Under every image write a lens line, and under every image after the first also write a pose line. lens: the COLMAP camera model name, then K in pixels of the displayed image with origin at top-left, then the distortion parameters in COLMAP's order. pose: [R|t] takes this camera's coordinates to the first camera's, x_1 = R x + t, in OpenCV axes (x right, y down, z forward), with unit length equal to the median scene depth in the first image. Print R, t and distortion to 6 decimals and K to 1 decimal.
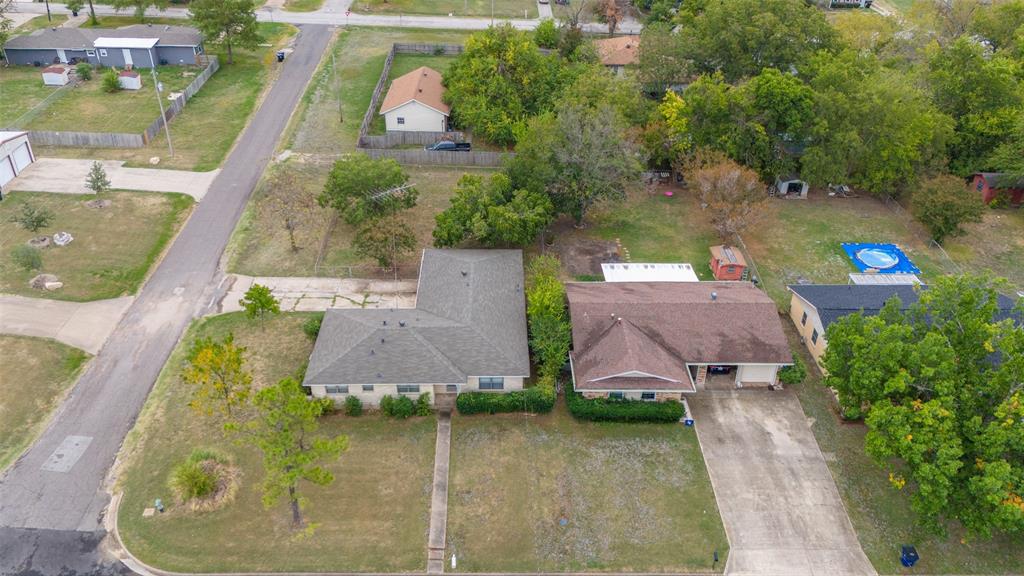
lens RADIAL K [[790.7, 0, 512.0], [0, 790.7, 288.0], [0, 0, 1]] dist [0.104853, -0.112920]
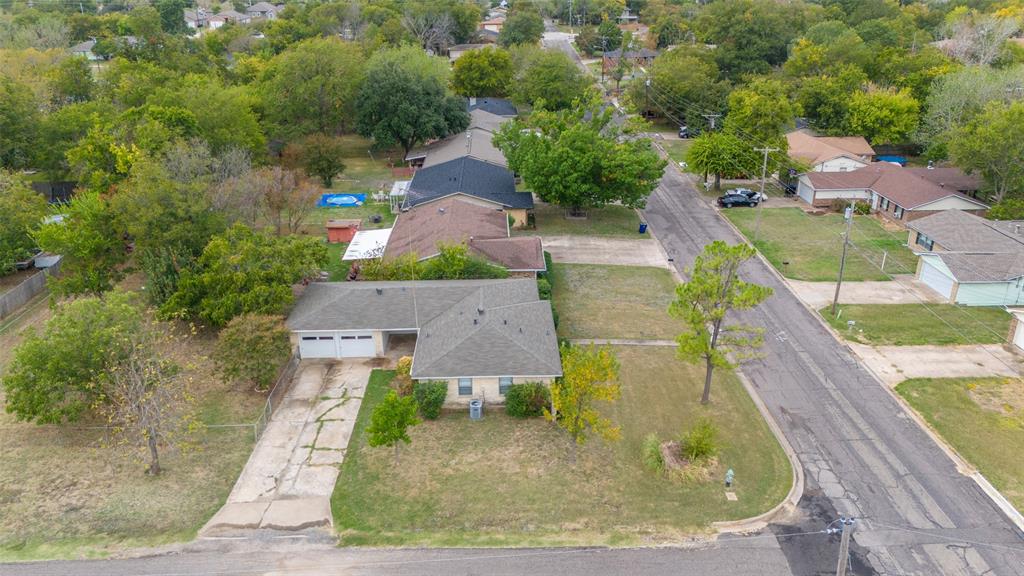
lens RADIAL K [[750.1, 0, 516.2], [0, 750.1, 287.0], [0, 0, 1]] dist [0.083314, -0.068860]
pose [[-0.008193, -0.401339, 0.915893, -0.819370], [0.543642, 0.766952, 0.340937, -0.221880], [-0.839277, 0.500711, 0.211901, 0.672640]]
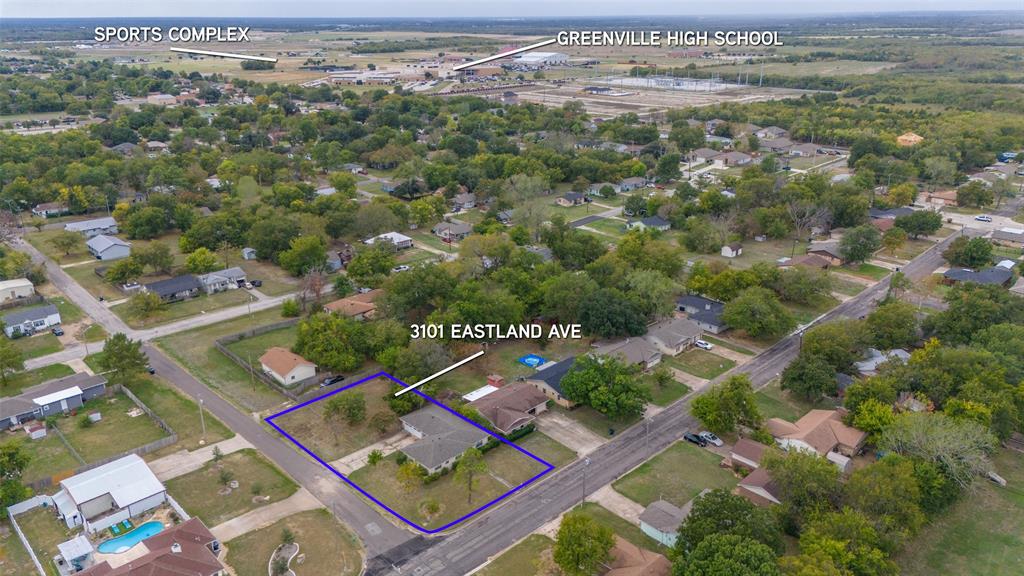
lens RADIAL K [[750.1, 0, 516.2], [0, 750.1, 287.0], [0, 0, 1]] dist [0.083314, -0.068860]
pose [[0.728309, -0.254036, 0.636421, -1.228911], [0.382806, 0.921143, -0.070389, -0.123113], [-0.568354, 0.294891, 0.768123, -1.037580]]
